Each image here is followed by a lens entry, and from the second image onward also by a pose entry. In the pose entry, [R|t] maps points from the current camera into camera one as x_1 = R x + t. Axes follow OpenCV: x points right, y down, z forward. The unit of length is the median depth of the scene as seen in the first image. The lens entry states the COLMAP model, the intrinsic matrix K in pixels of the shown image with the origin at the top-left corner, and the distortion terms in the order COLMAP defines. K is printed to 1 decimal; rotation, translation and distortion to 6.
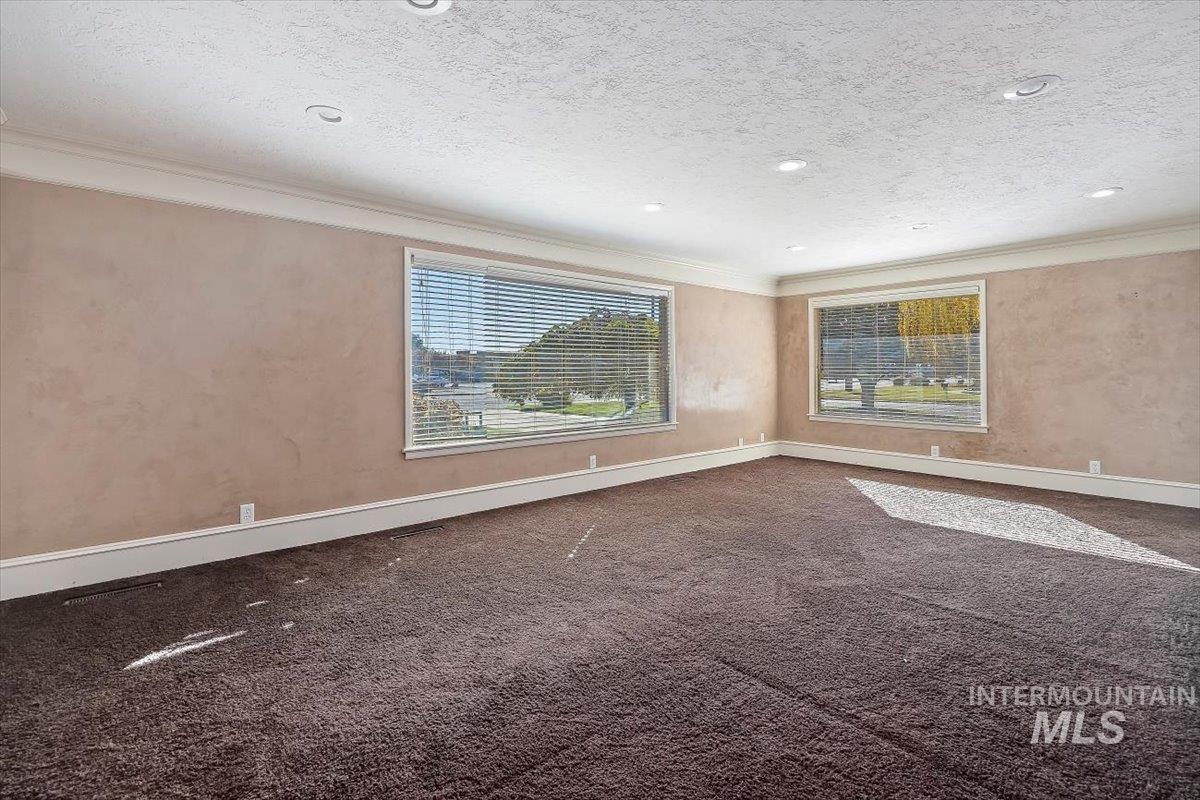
lens RADIAL K [[548.8, 0, 579.7], [0, 548.8, 365.3], [0, 0, 1]] dist [-0.007004, -0.000625]
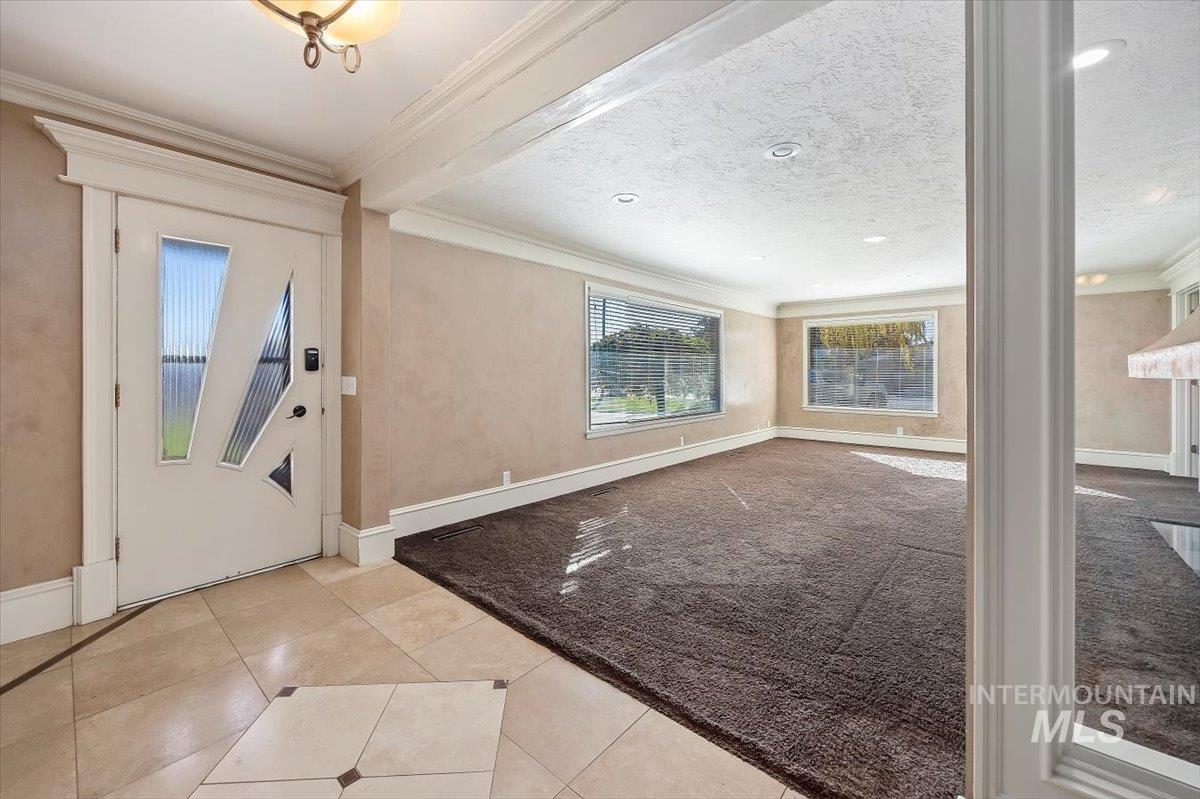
lens RADIAL K [[490.0, 0, 576.0], [0, 490.0, 371.8], [0, 0, 1]] dist [0.000070, 0.000048]
pose [[0.989695, 0.002662, 0.143166, -0.383750], [-0.003567, 0.999975, 0.006059, -0.000561], [-0.143146, -0.006508, 0.989680, -0.139817]]
